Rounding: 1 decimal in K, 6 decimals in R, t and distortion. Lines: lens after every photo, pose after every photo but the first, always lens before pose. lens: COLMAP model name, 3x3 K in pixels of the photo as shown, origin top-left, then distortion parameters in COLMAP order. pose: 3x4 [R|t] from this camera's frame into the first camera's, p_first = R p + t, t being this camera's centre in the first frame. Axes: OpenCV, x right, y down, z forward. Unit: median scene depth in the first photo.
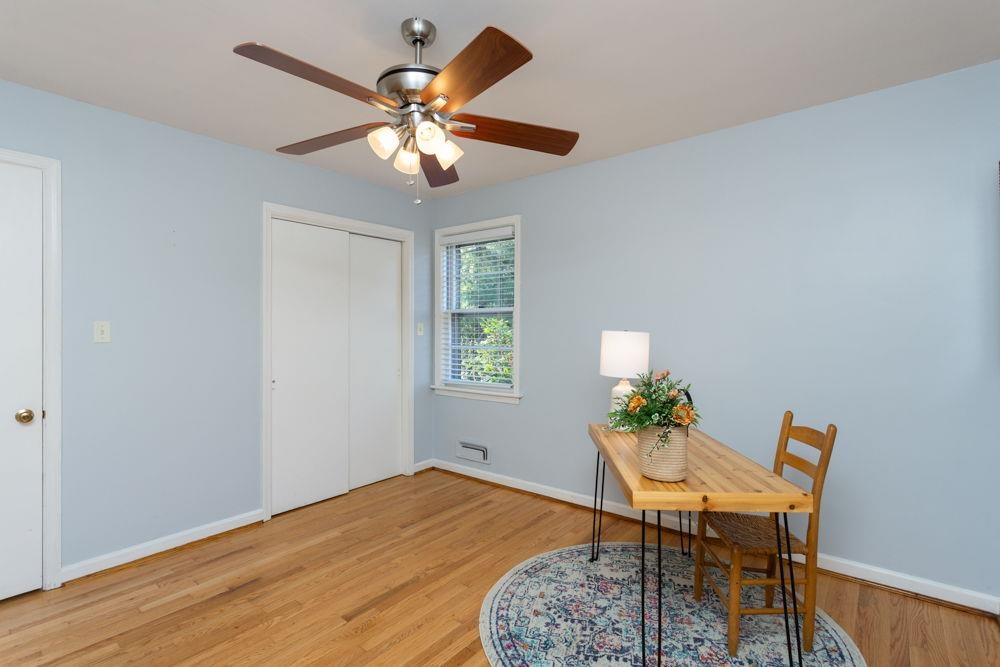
lens RADIAL K [[483.3, 0, 498.9], [0, 483.3, 331.1], [0, 0, 1]] dist [0.000919, 0.000586]
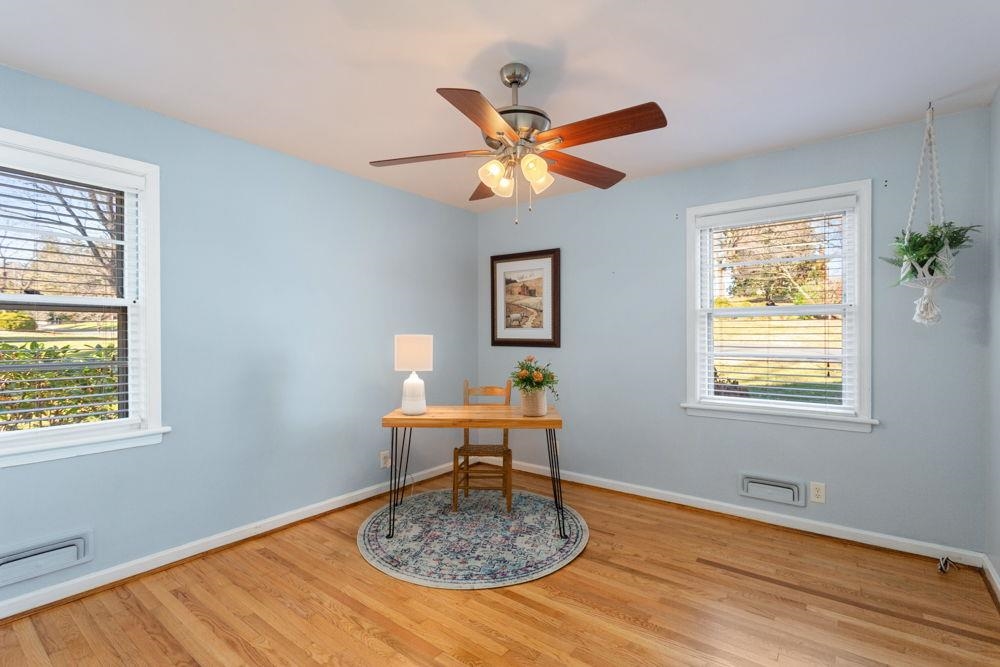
lens RADIAL K [[504.2, 0, 500.0], [0, 504.2, 333.5], [0, 0, 1]] dist [0.001438, 0.000734]
pose [[-0.043884, -0.008279, 0.999002, -1.068252], [0.005080, 0.999951, 0.008510, -0.009582], [-0.999024, 0.005448, -0.043840, 0.851892]]
